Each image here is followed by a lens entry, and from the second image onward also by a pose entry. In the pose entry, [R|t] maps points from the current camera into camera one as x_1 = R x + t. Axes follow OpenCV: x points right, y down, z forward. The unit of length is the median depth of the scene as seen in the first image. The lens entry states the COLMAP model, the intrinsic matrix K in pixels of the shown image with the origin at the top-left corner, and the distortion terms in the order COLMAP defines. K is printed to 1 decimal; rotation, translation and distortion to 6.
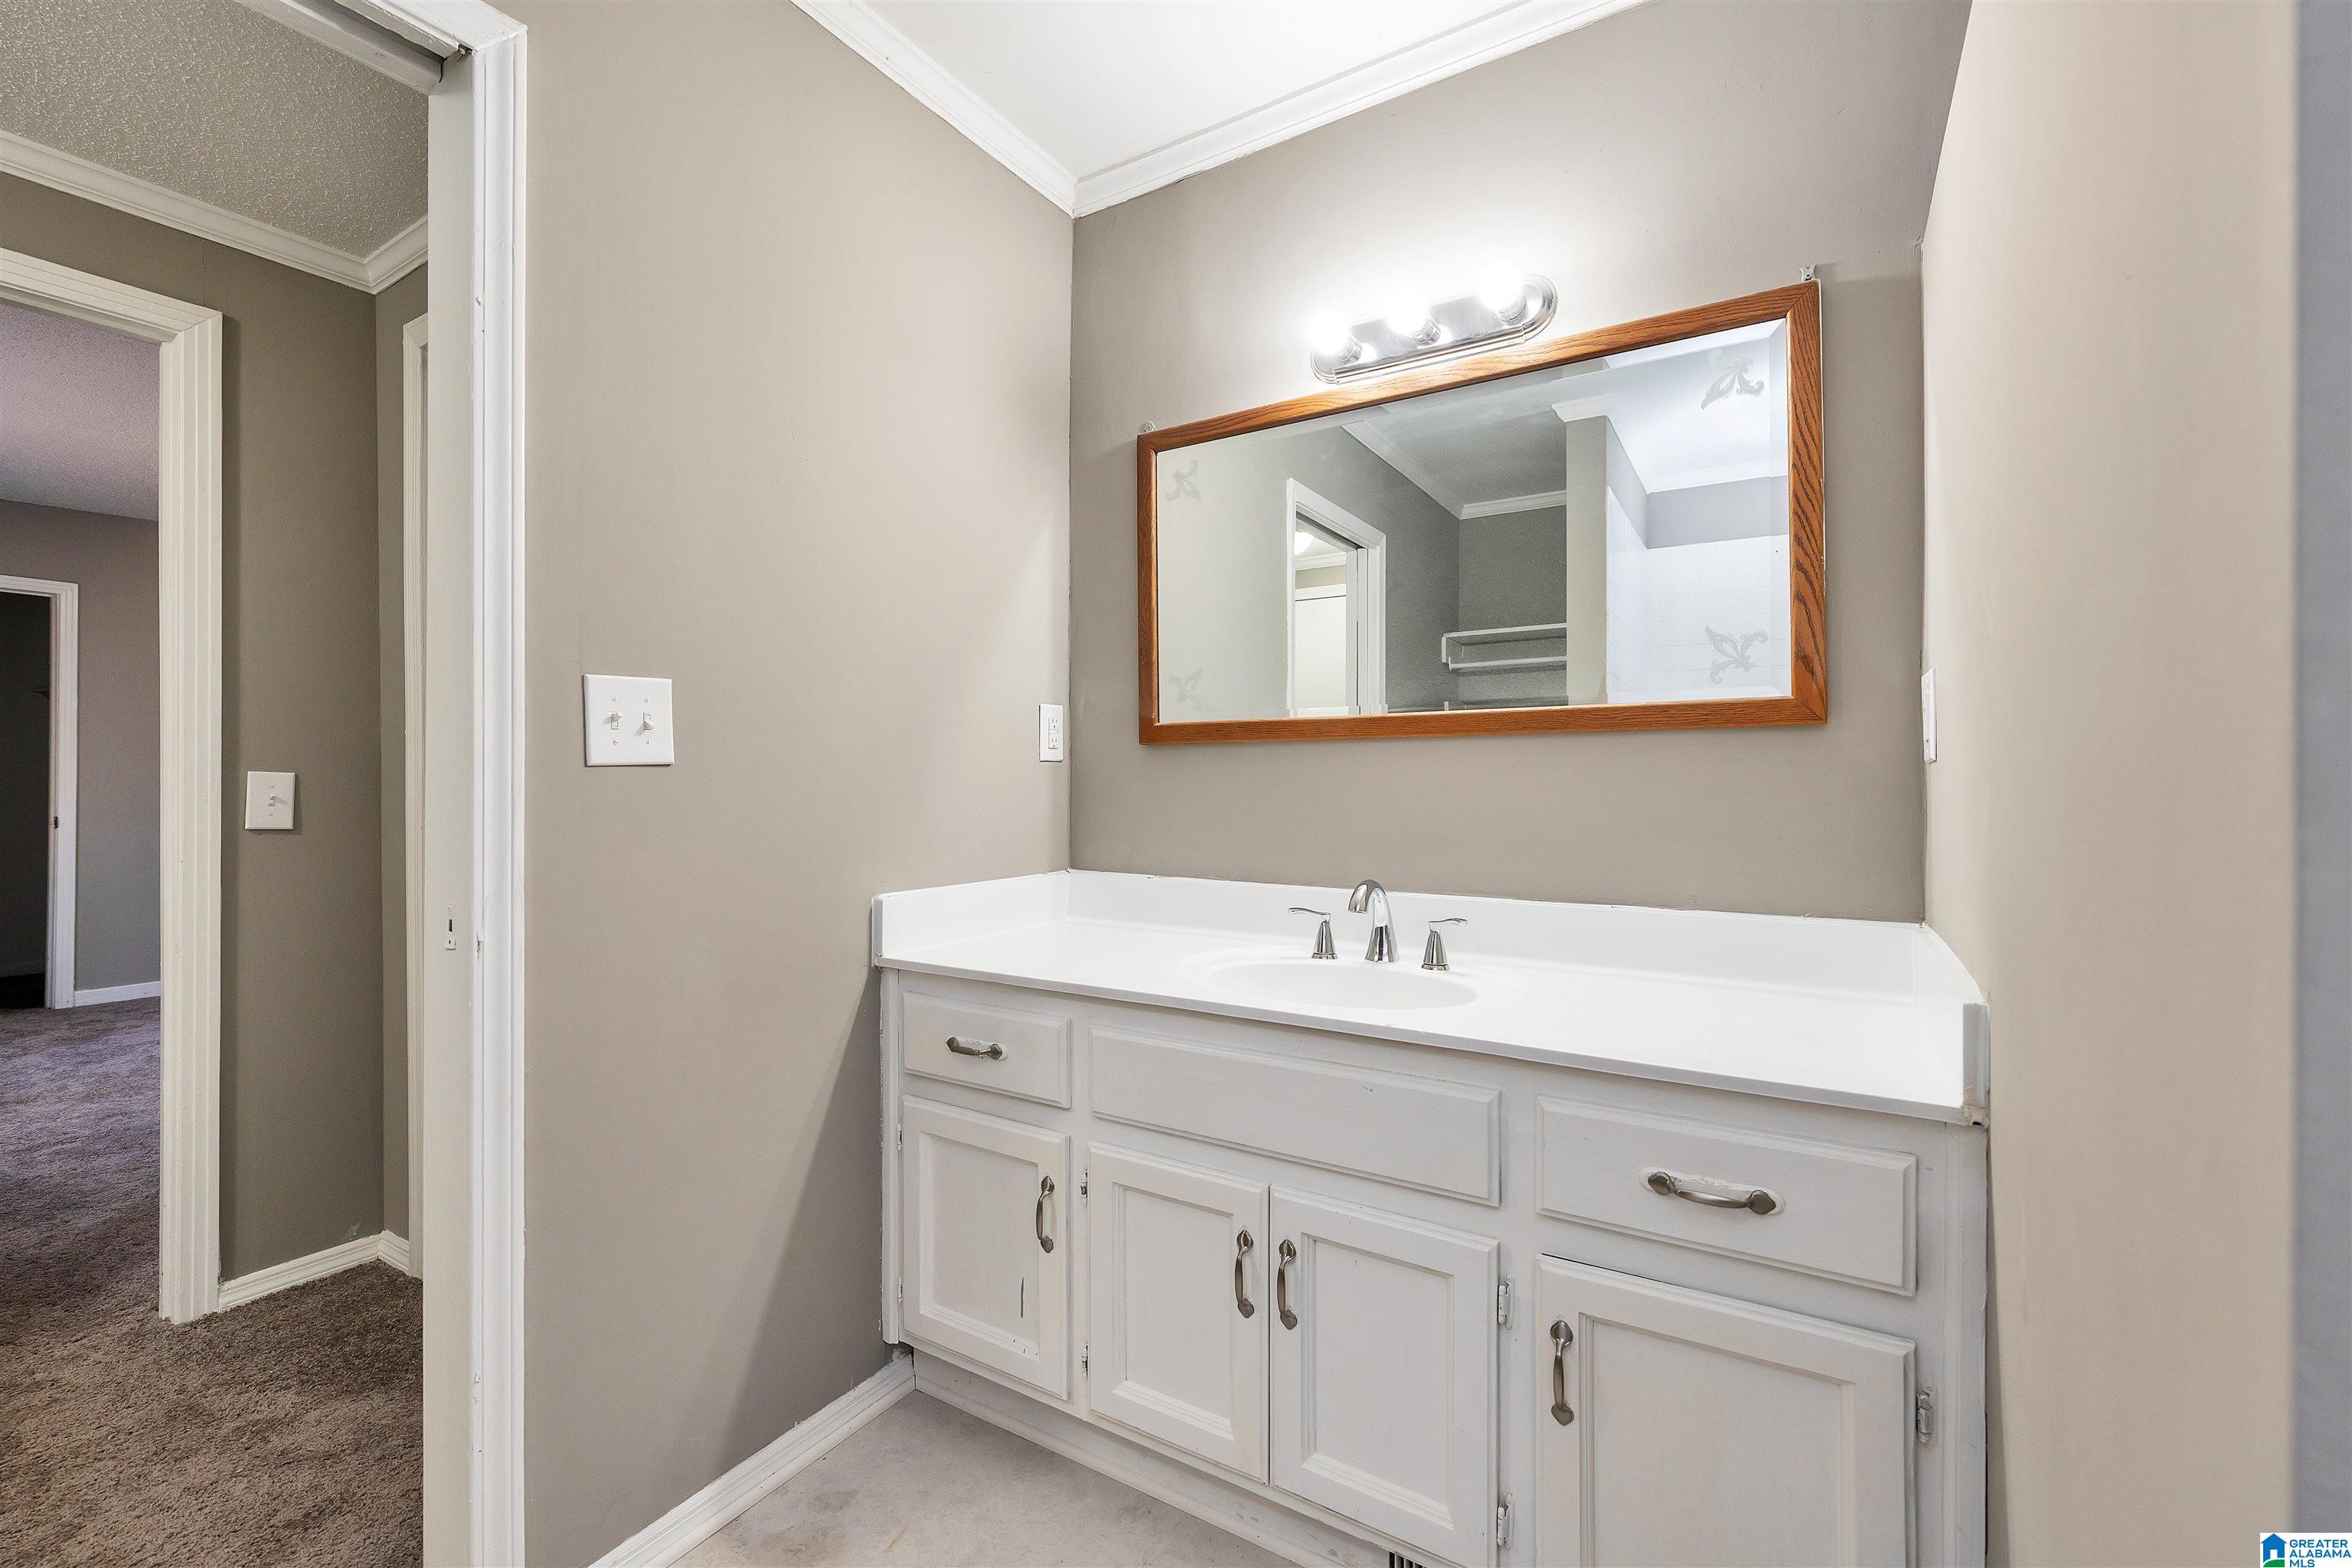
lens RADIAL K [[998.0, 0, 1168.4], [0, 998.0, 782.3], [0, 0, 1]] dist [0.000887, 0.000189]
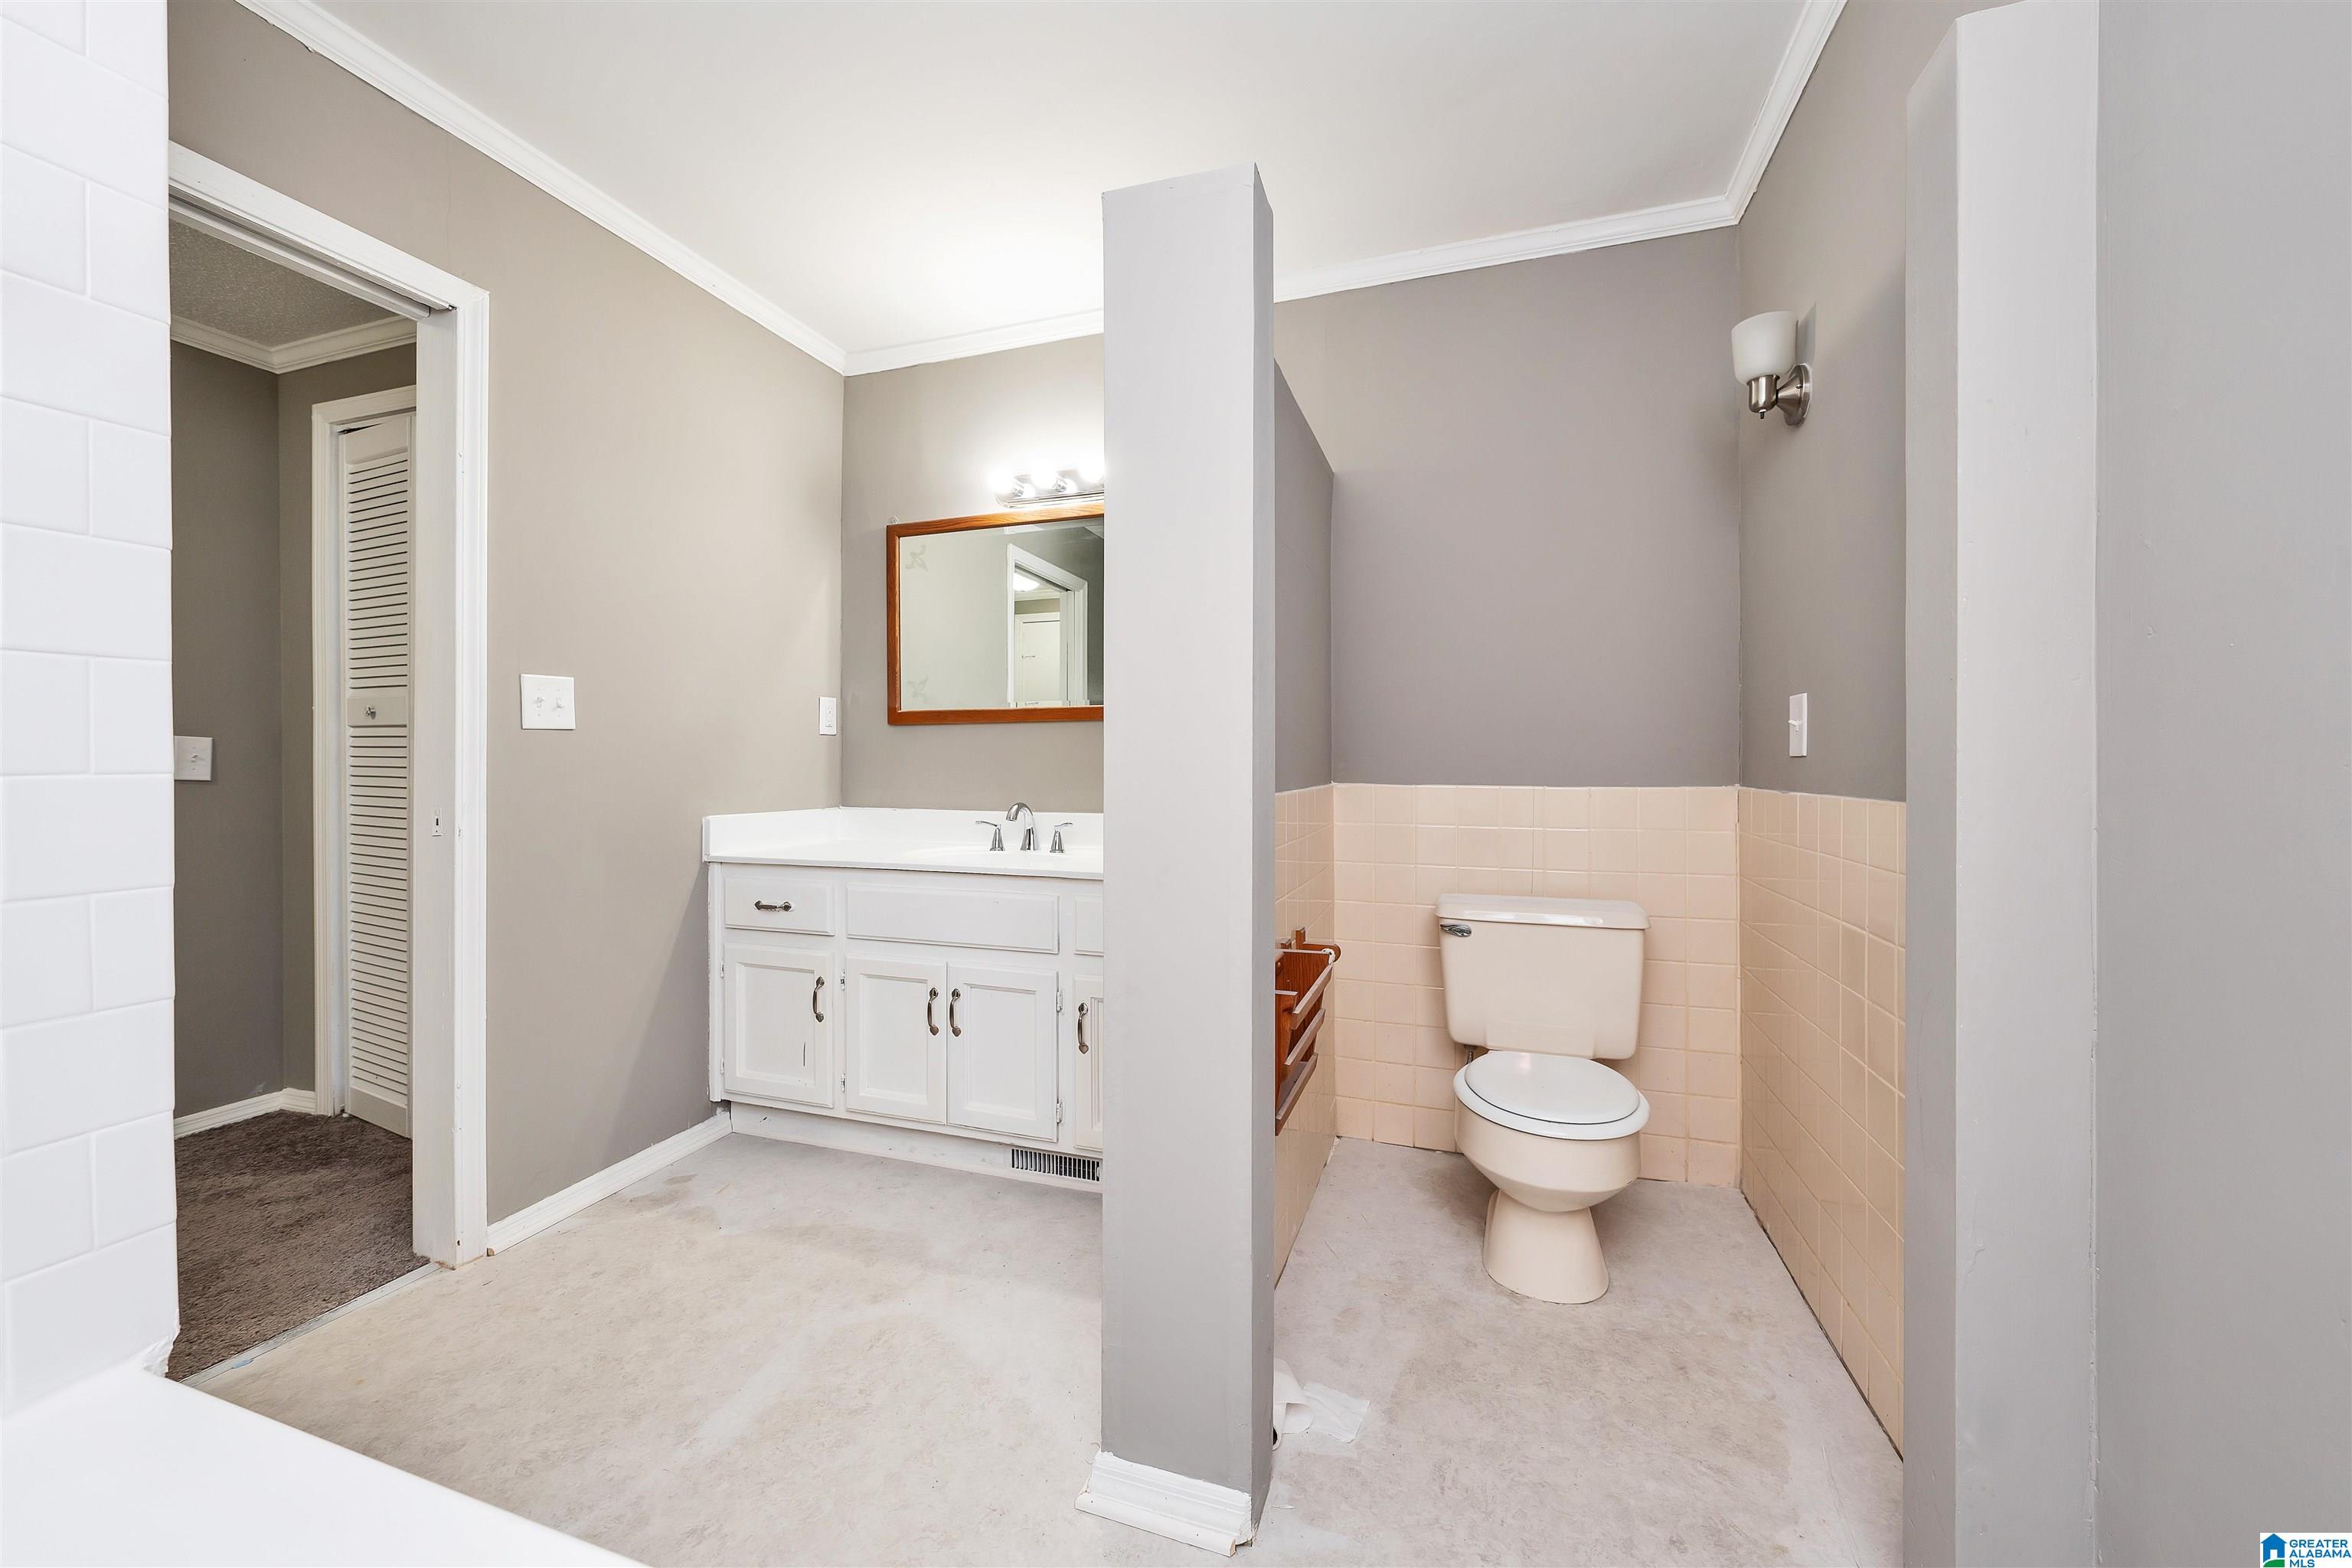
lens RADIAL K [[896.6, 0, 1189.1], [0, 896.6, 770.2], [0, 0, 1]] dist [-0.001105, -0.000469]
pose [[0.969898, 0.001024, 0.243509, 0.103348], [-0.001110, 0.999999, 0.000215, 0.039234], [-0.243508, -0.000479, 0.969899, -0.560162]]
